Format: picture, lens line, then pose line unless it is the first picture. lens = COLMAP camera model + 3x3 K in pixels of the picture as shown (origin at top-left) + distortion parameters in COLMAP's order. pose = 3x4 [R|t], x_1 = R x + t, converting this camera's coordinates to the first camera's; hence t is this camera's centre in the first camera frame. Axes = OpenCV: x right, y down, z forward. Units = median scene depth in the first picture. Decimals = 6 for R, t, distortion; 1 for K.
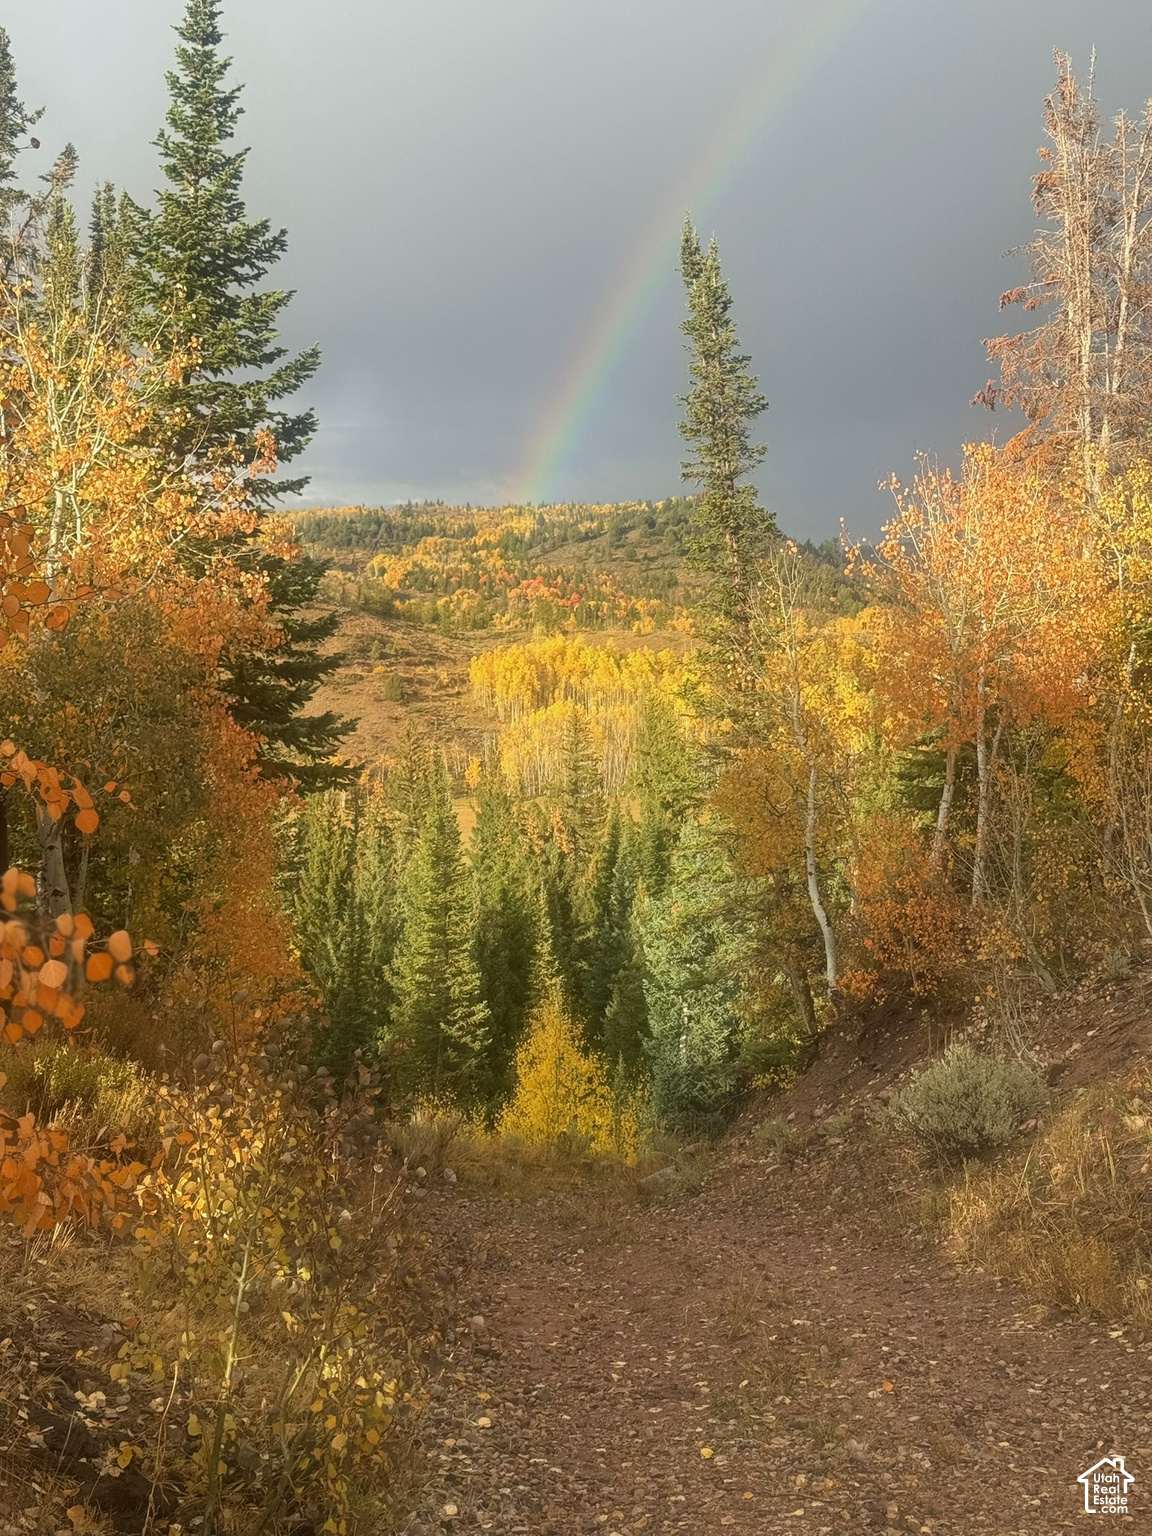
lens RADIAL K [[2137.1, 0, 602.8], [0, 2137.1, 769.3], [0, 0, 1]] dist [0.197880, -0.738930]
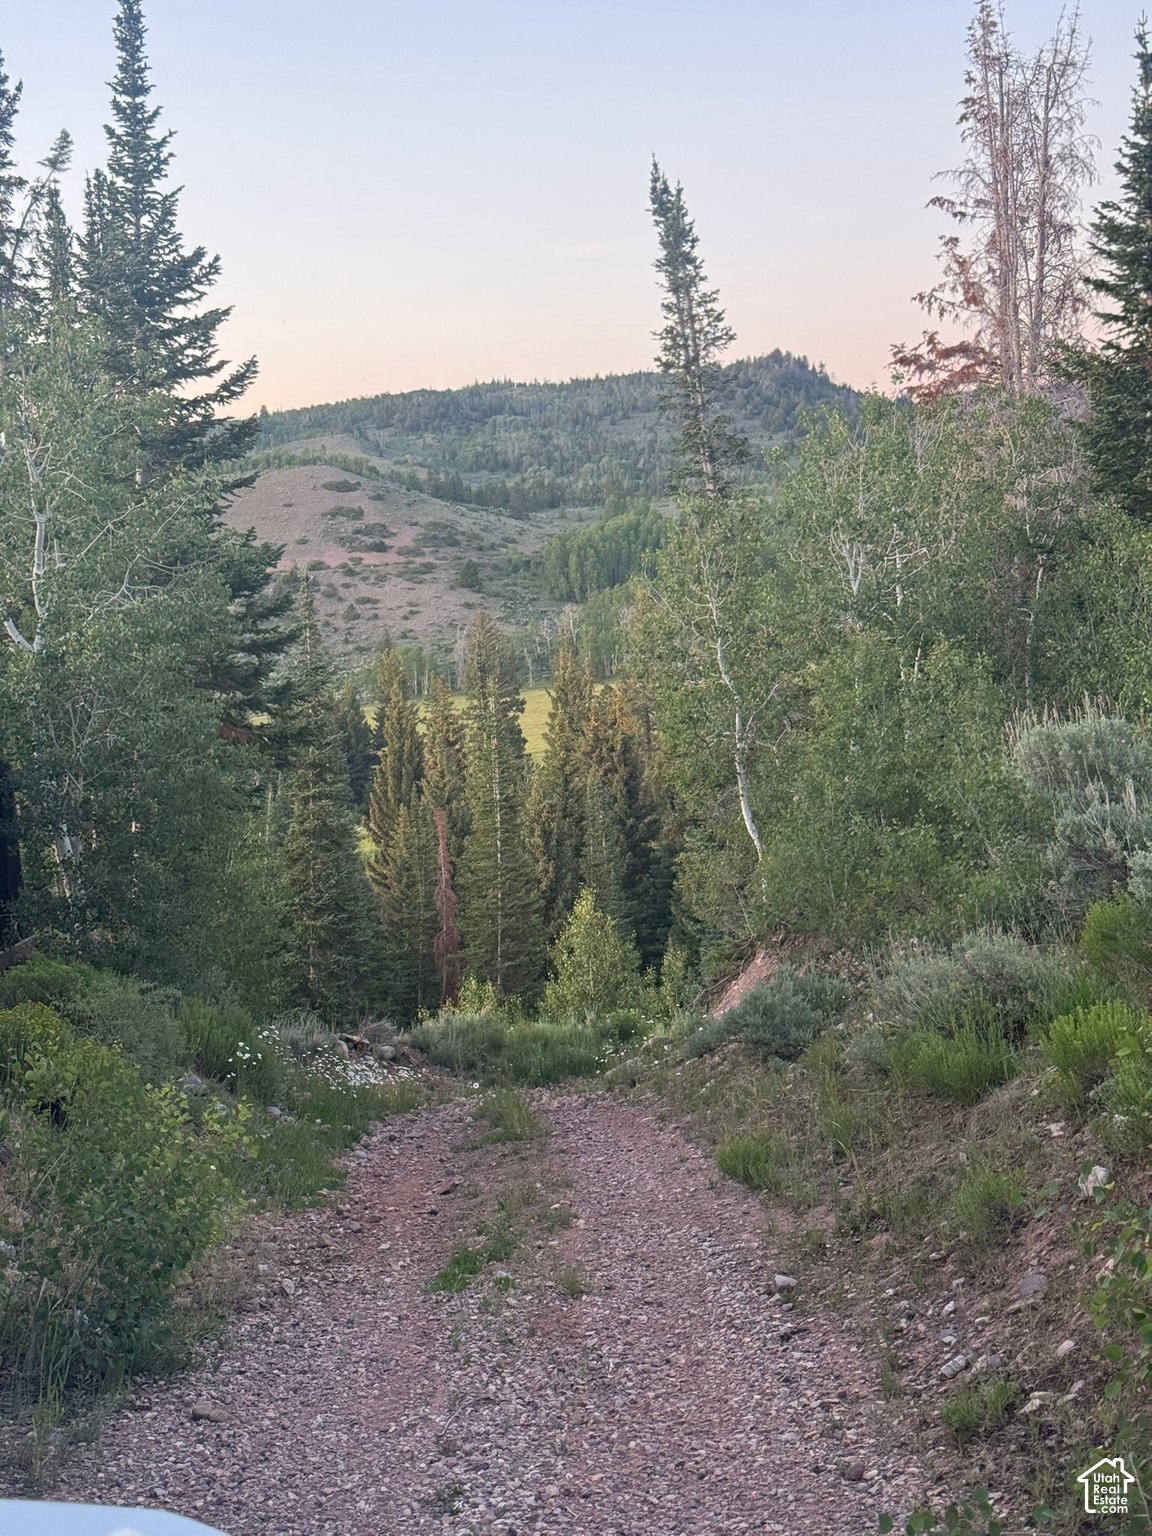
lens RADIAL K [[2173.4, 0, 576.0], [0, 2173.4, 768.0], [0, 0, 1]] dist [0.023047, 0.027520]
pose [[0.996781, -0.056370, -0.057014, 0.028554], [0.059580, 0.996637, 0.056265, -0.012108], [0.053650, -0.059481, 0.996787, -0.043874]]
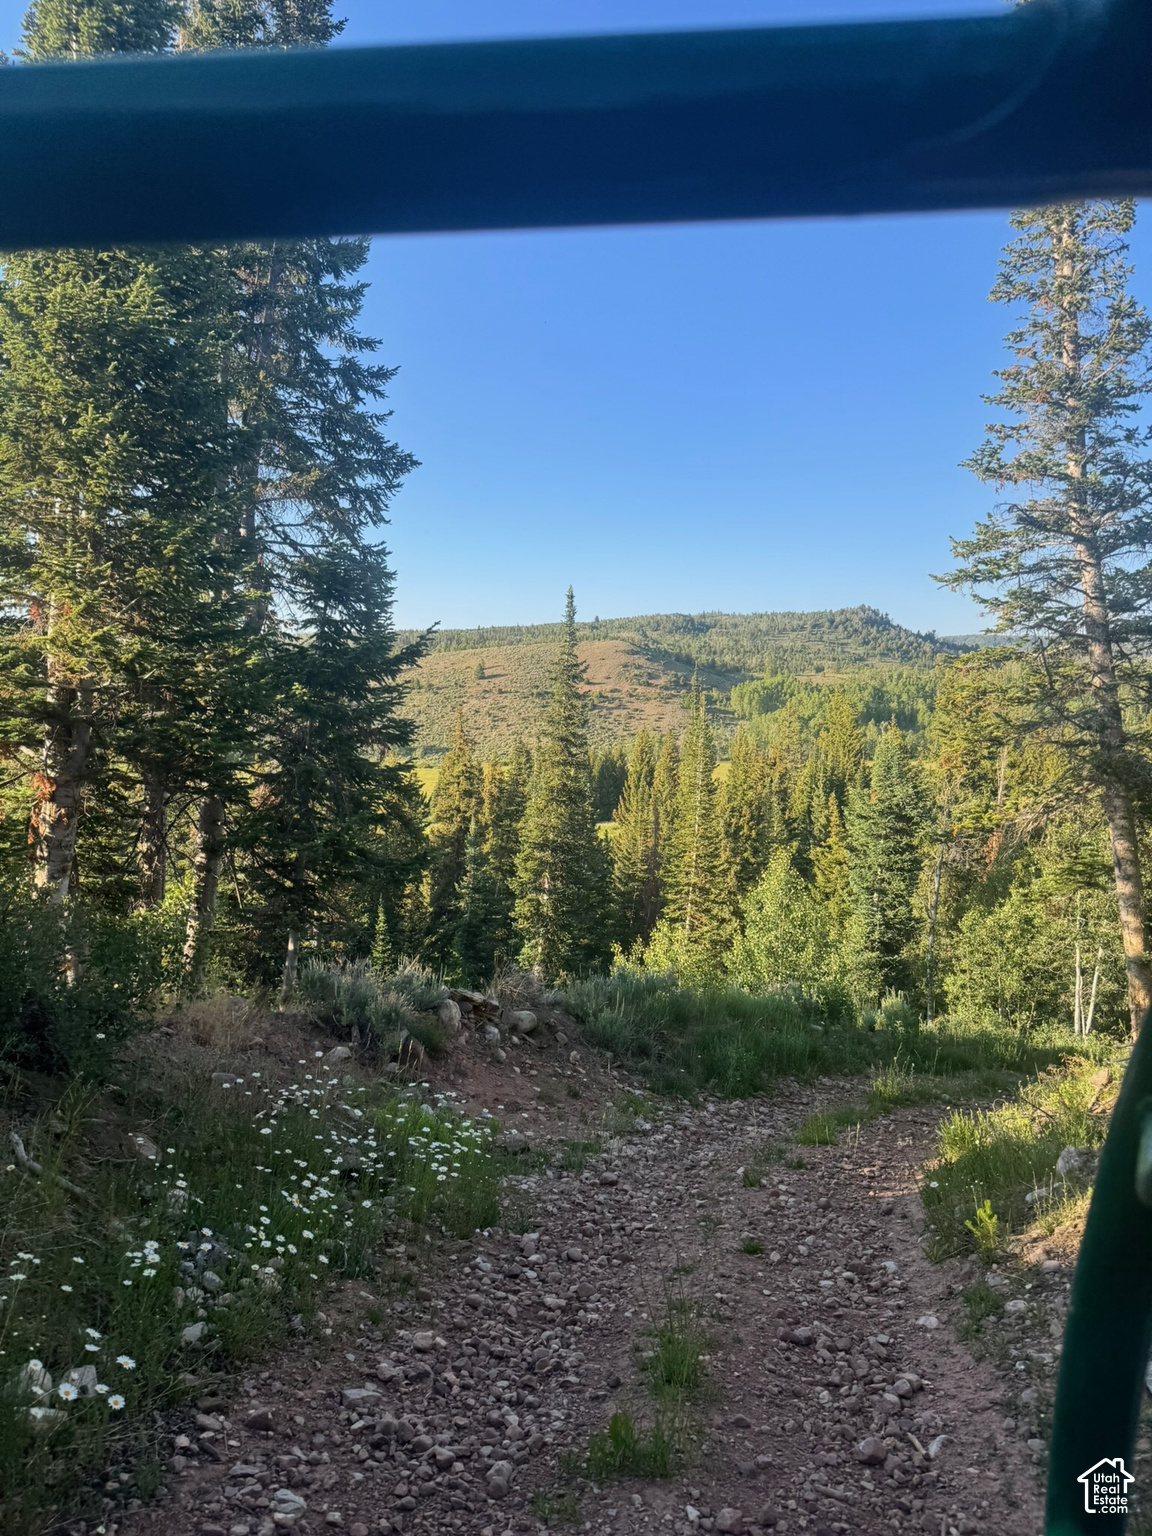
lens RADIAL K [[1051.3, 0, 556.7], [0, 1051.3, 768.7], [0, 0, 1]] dist [0.089818, -0.138508]
pose [[0.974133, 0.035010, -0.223245, -0.011127], [-0.031344, 0.999310, 0.019949, 0.041377], [0.223789, -0.012435, 0.974558, 0.327499]]
